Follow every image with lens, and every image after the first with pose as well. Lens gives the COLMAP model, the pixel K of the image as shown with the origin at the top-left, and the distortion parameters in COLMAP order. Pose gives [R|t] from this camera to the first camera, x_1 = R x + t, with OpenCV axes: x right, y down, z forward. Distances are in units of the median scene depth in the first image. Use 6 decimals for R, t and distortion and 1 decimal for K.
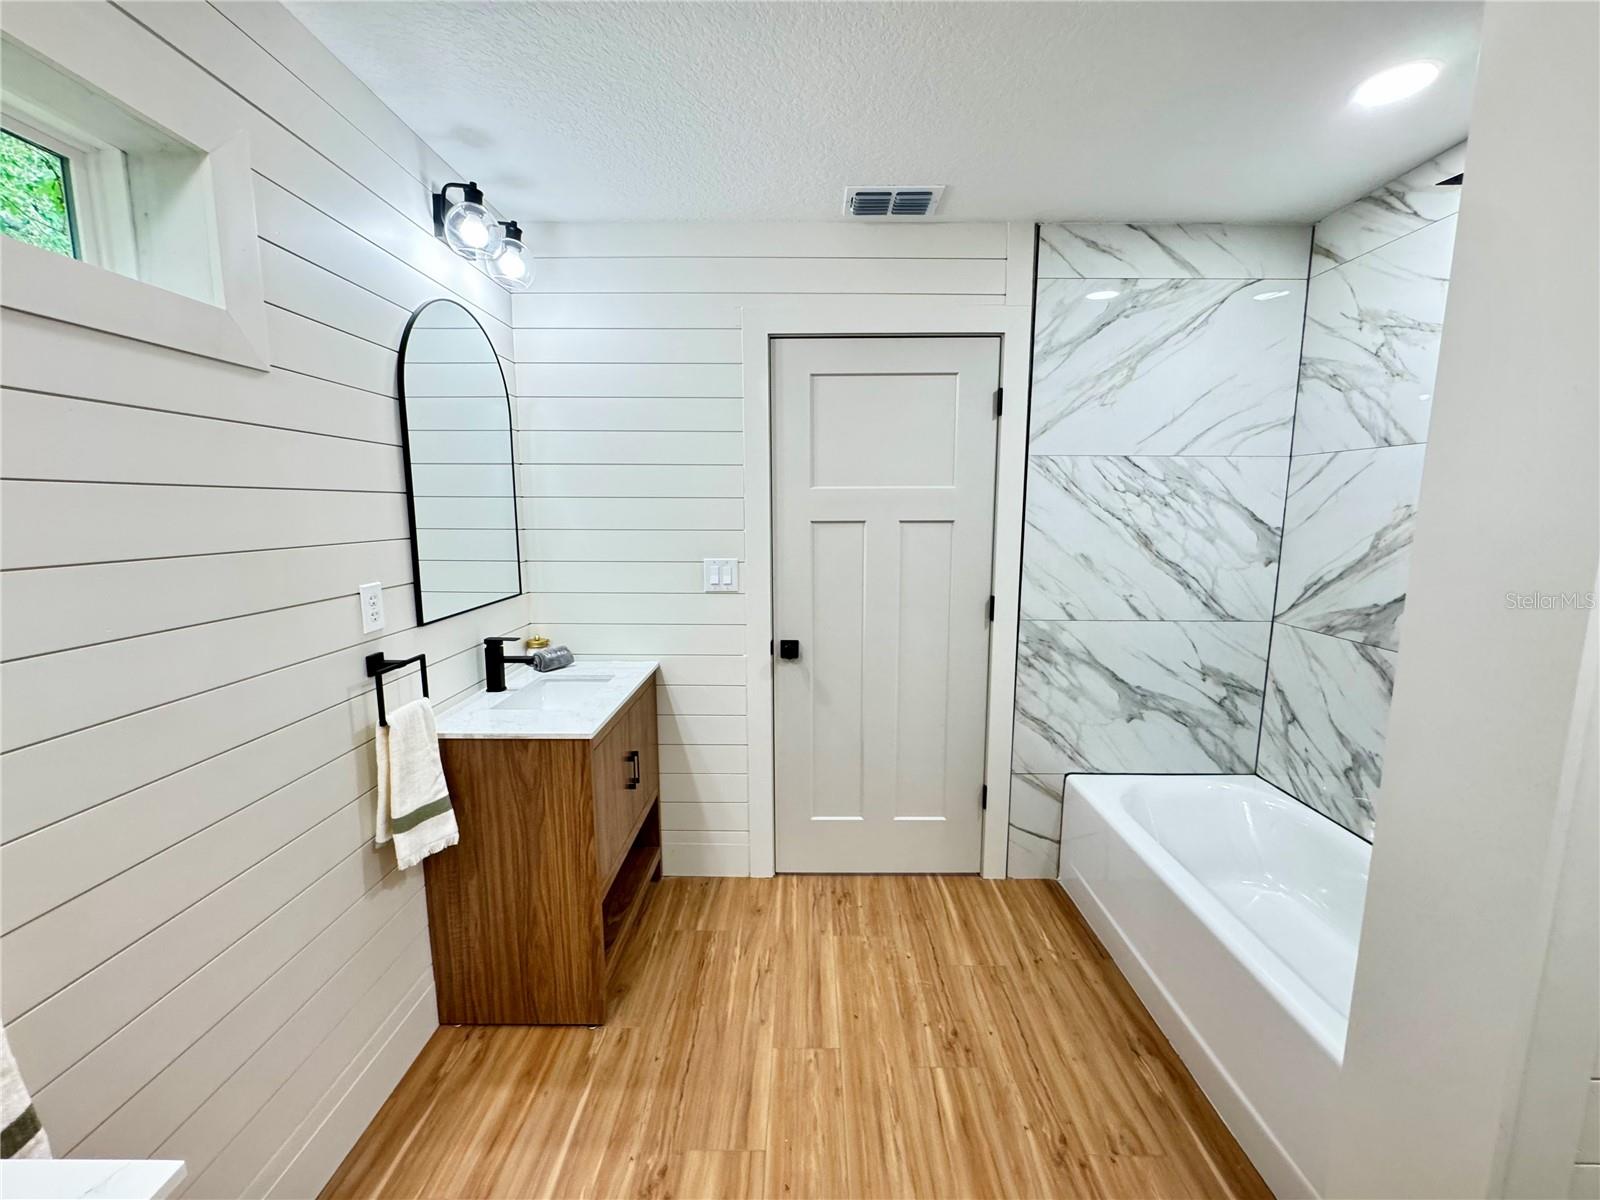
lens RADIAL K [[640.5, 0, 799.6], [0, 640.5, 596.8], [0, 0, 1]] dist [-0.002225, -0.000271]
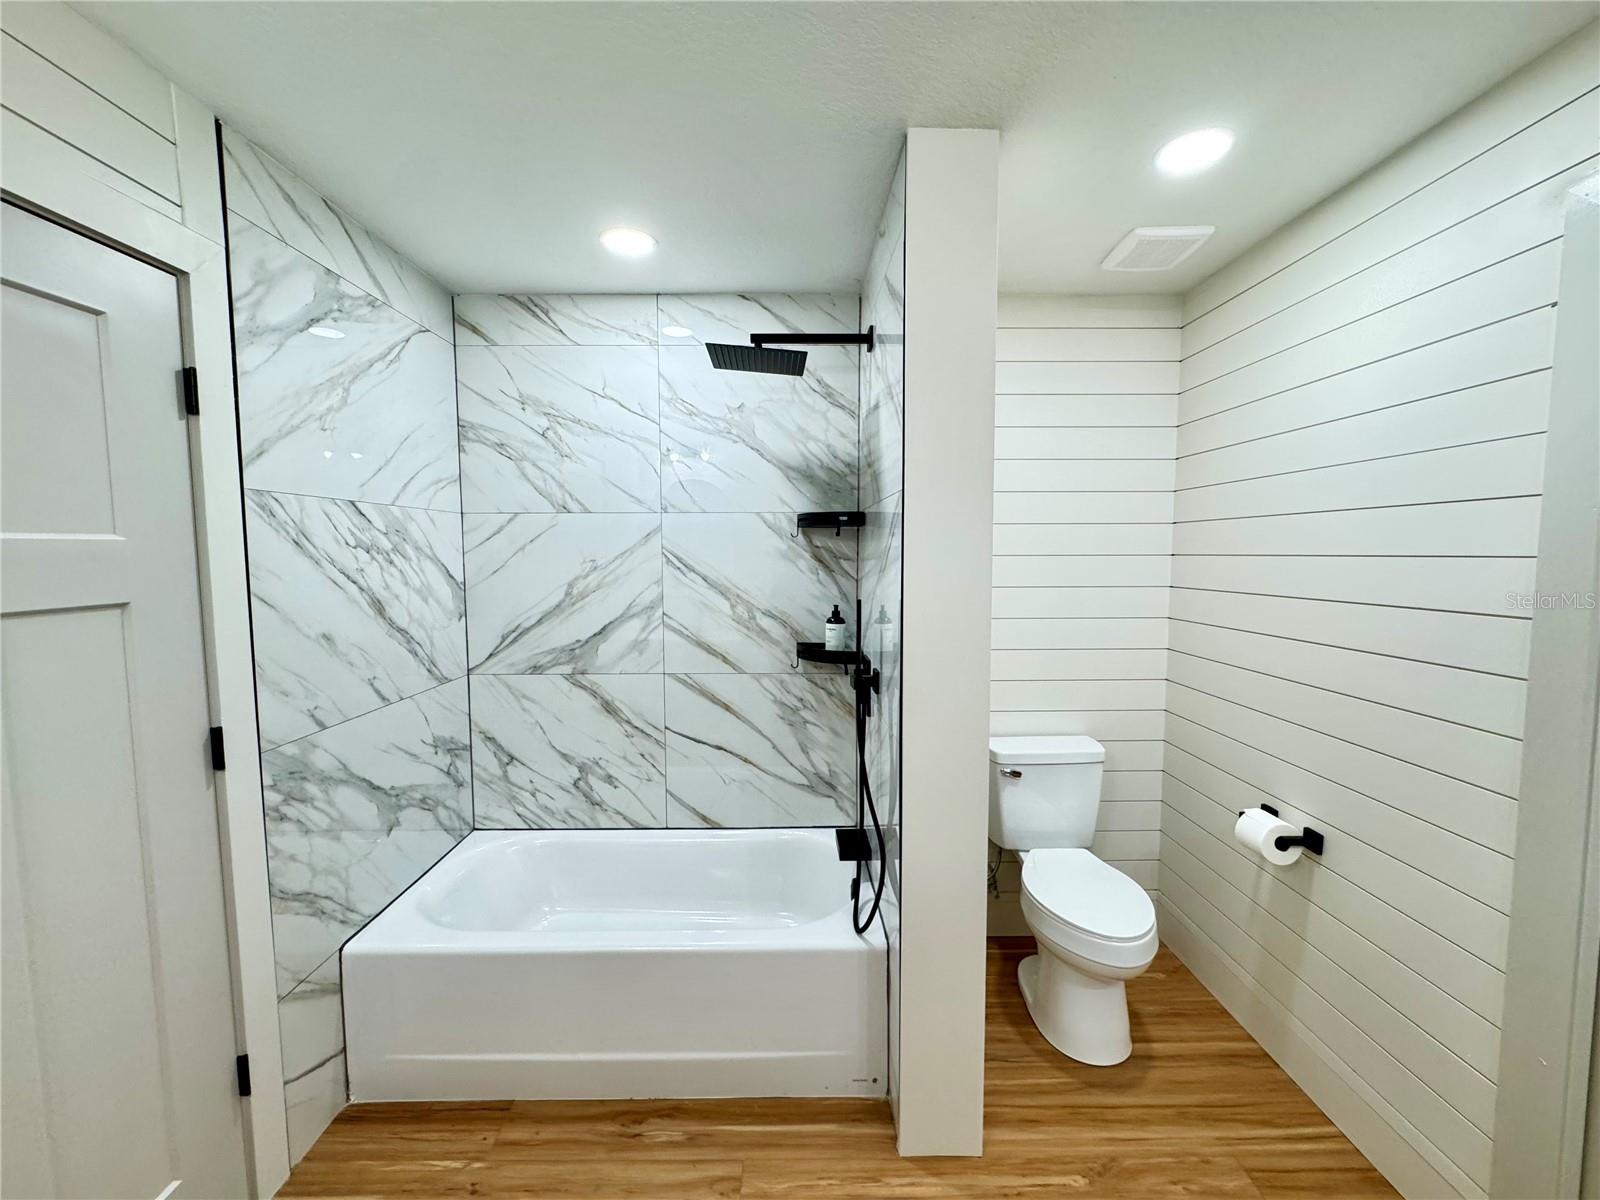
lens RADIAL K [[640.5, 0, 799.6], [0, 640.5, 596.8], [0, 0, 1]] dist [-0.002225, -0.000271]
pose [[-0.016356, -0.075646, 0.997001, -0.277021], [0.142856, 0.986727, 0.077210, -0.089248], [-0.989608, 0.143691, -0.005332, 0.490056]]
